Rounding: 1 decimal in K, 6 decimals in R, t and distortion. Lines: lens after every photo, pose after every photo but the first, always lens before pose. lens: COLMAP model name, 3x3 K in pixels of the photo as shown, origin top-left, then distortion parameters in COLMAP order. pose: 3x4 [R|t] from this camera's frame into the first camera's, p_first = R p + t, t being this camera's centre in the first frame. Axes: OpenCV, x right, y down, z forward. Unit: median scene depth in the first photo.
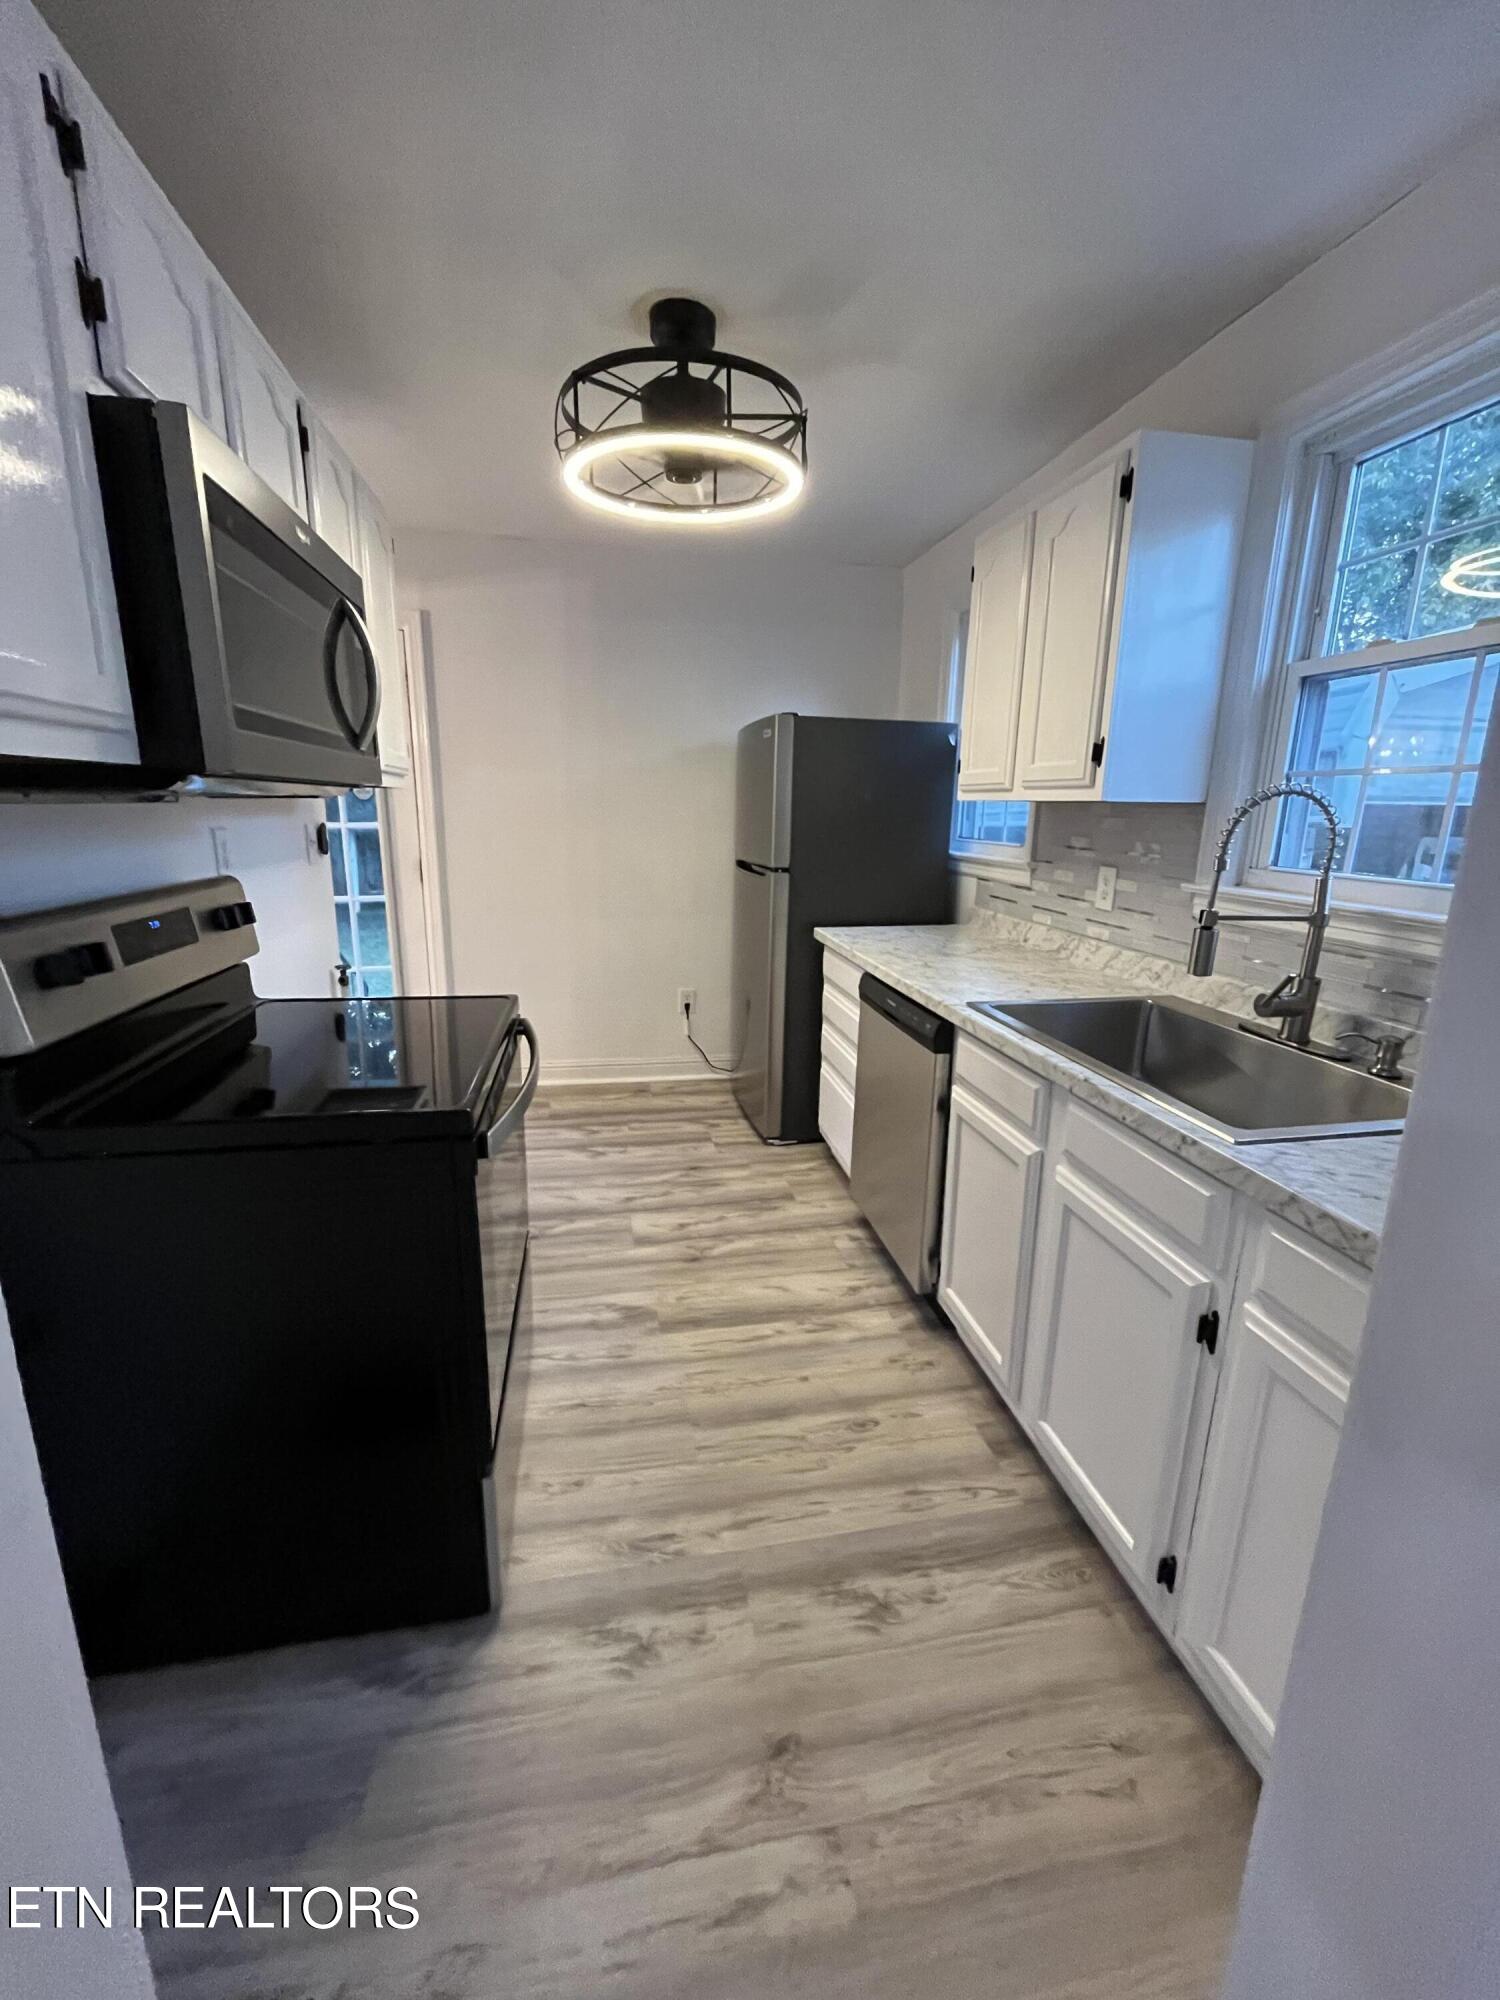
lens RADIAL K [[811.5, 0, 750.0], [0, 811.5, 1000.0], [0, 0, 1]] dist [-0.000666, -0.000068]
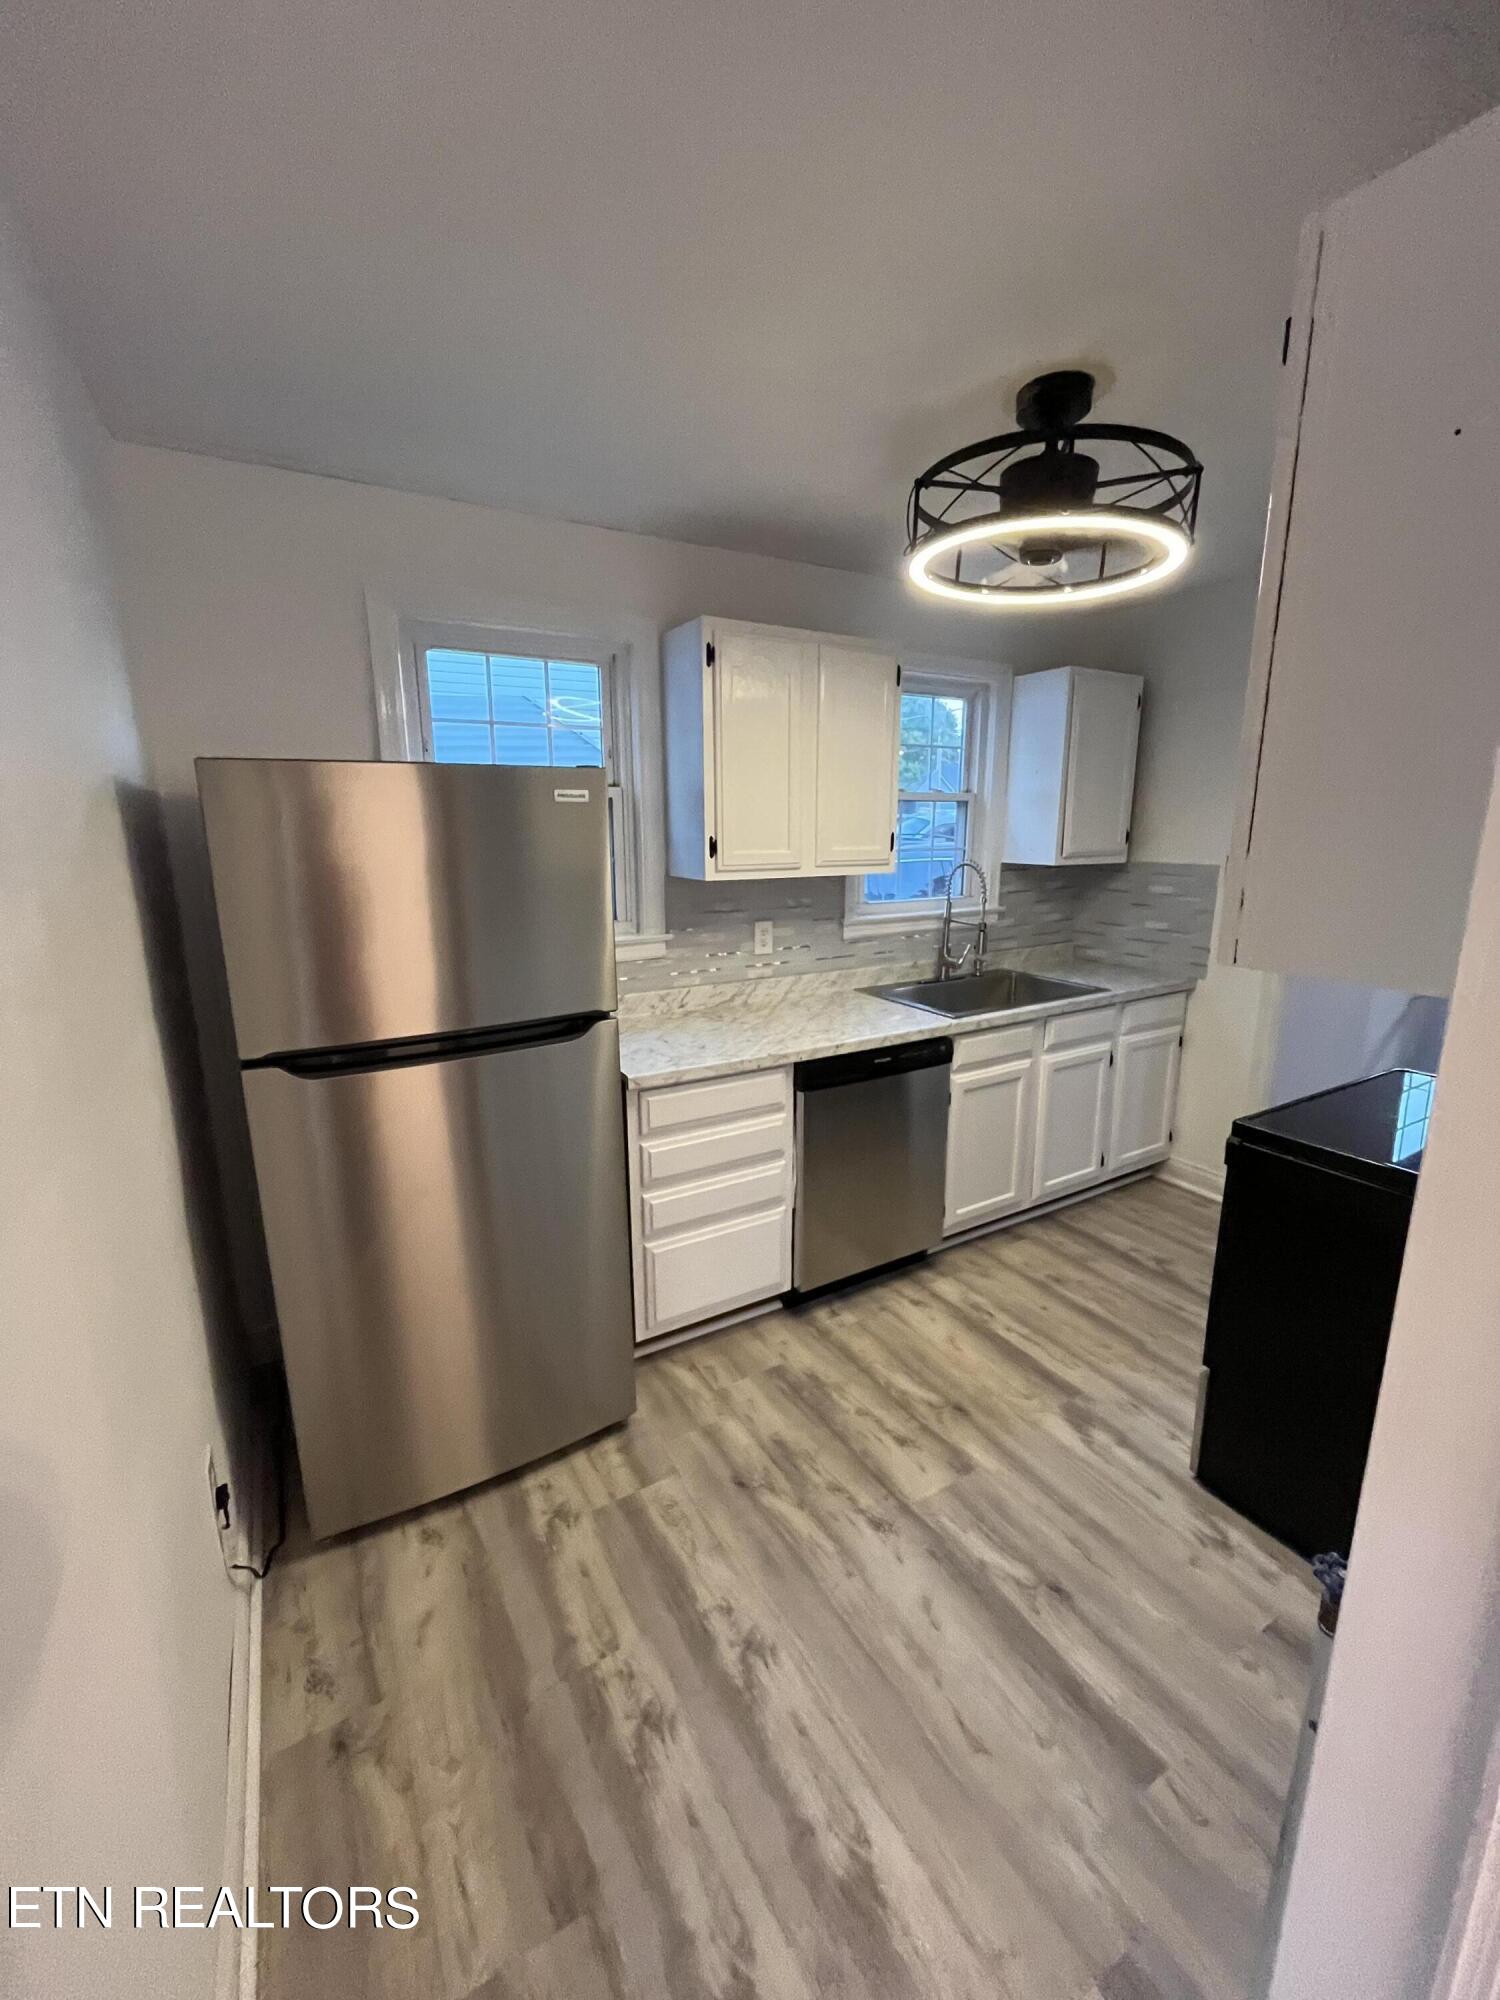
lens RADIAL K [[811.5, 0, 750.0], [0, 811.5, 1000.0], [0, 0, 1]] dist [-0.000666, -0.000068]
pose [[-0.333720, -0.220912, 0.916422, -0.772789], [0.220613, 0.926854, 0.303763, -0.453835], [-0.916494, 0.303546, -0.260573, 1.424912]]
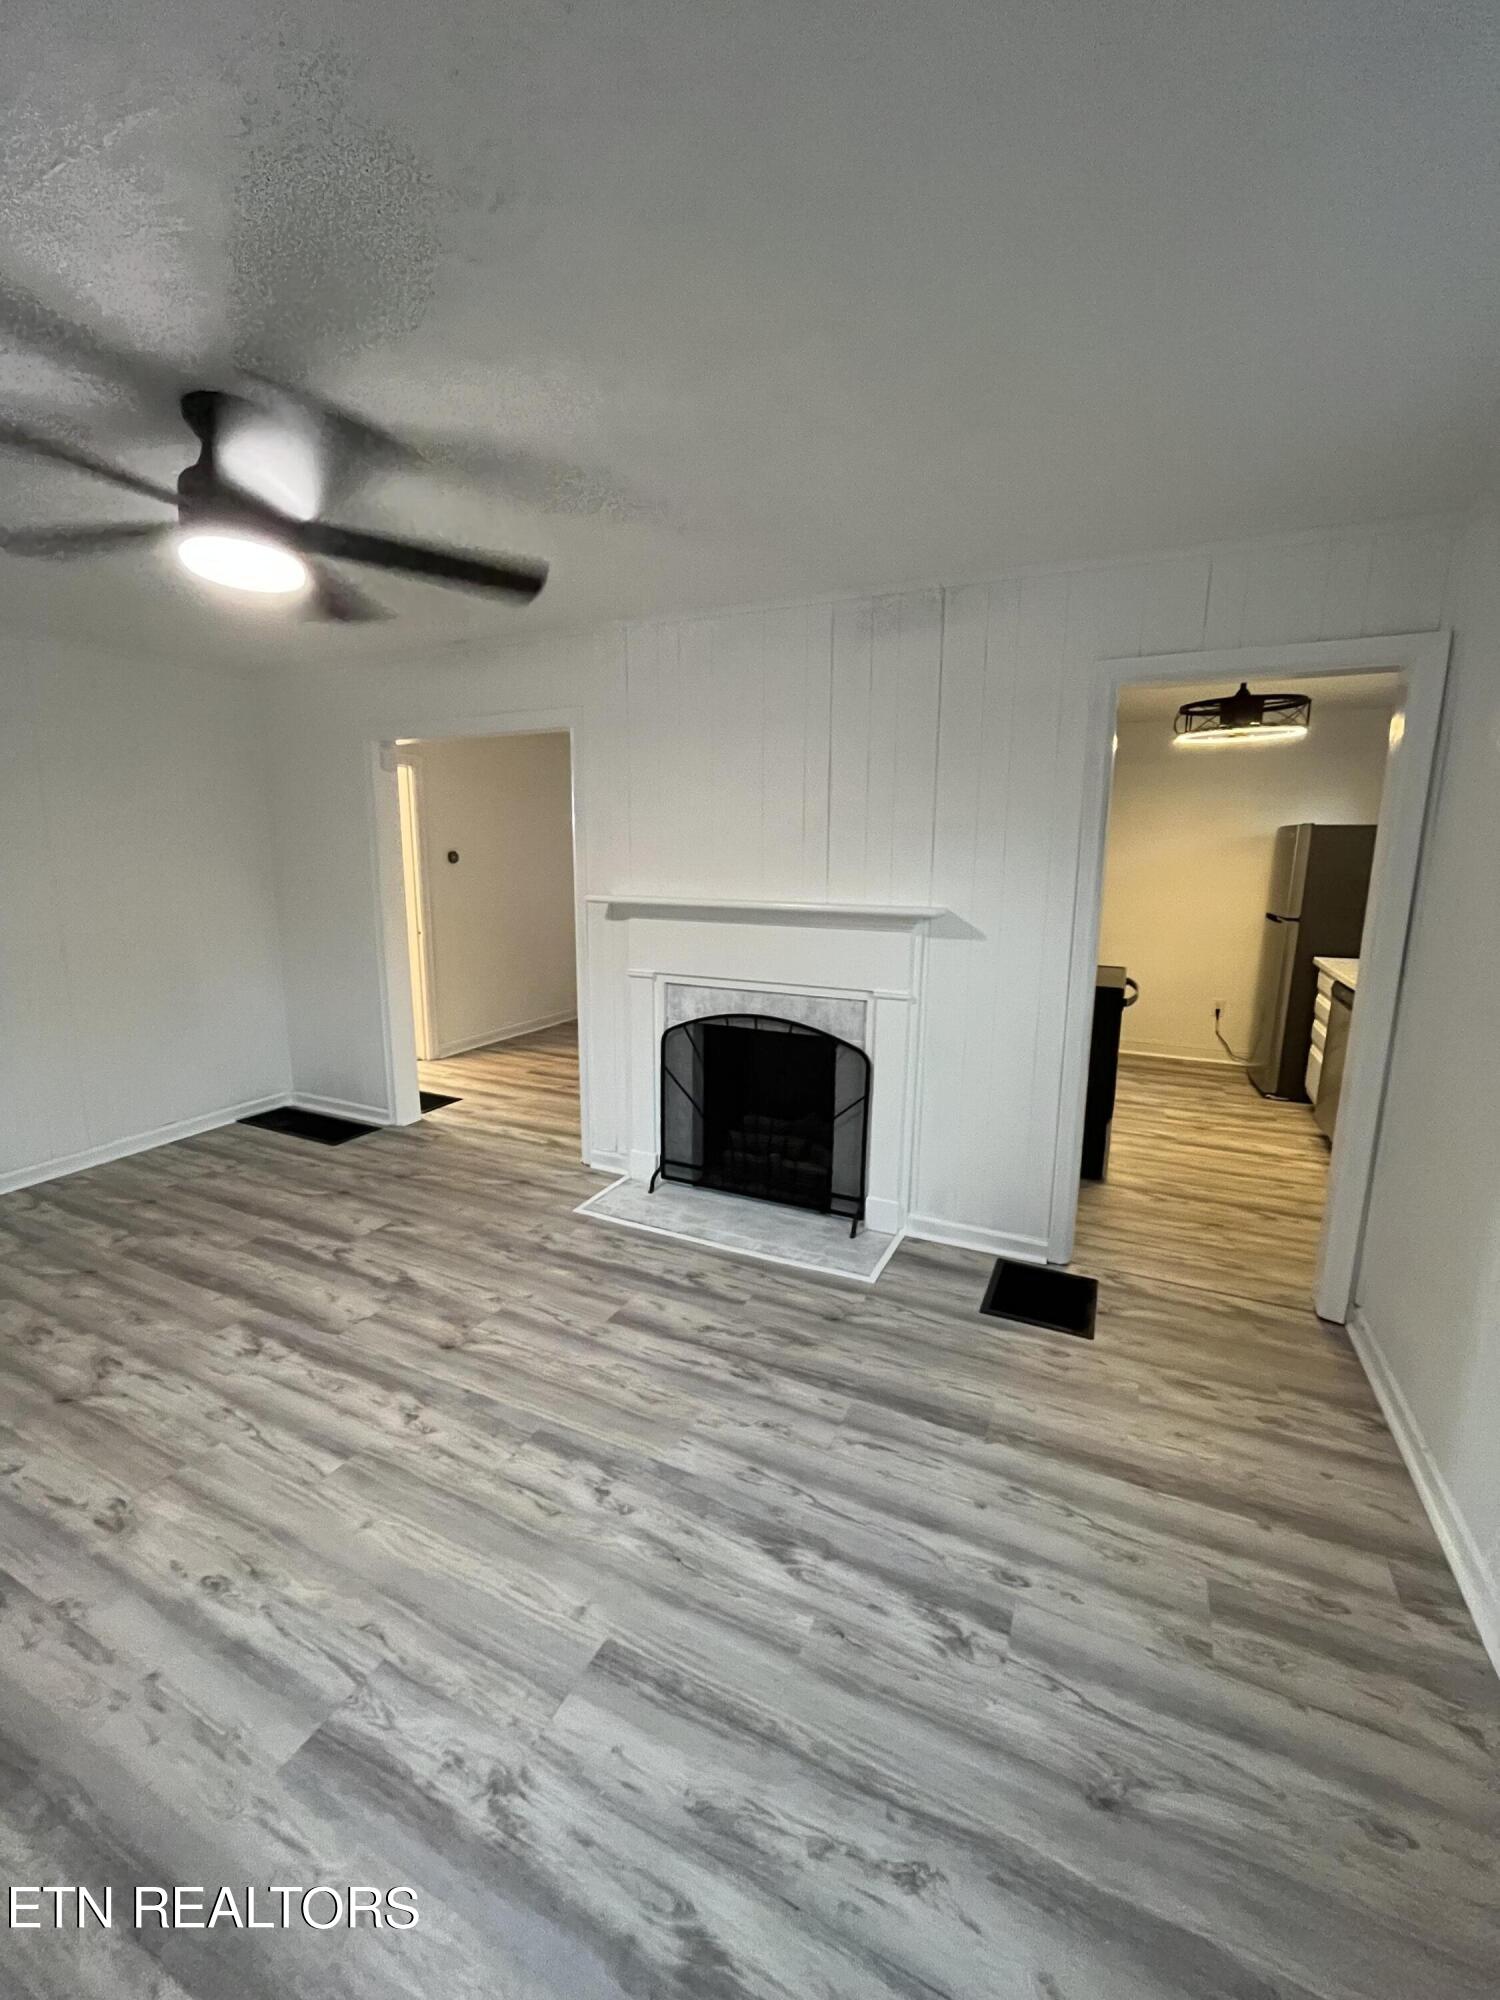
lens RADIAL K [[808.9, 0, 746.9], [0, 808.9, 1000.6], [0, 0, 1]] dist [-0.001796, -0.000038]
pose [[0.806277, 0.095644, -0.583754, 0.153391], [-0.130058, 0.991357, -0.017209, 0.217853], [0.577063, 0.089797, 0.811748, -1.185841]]
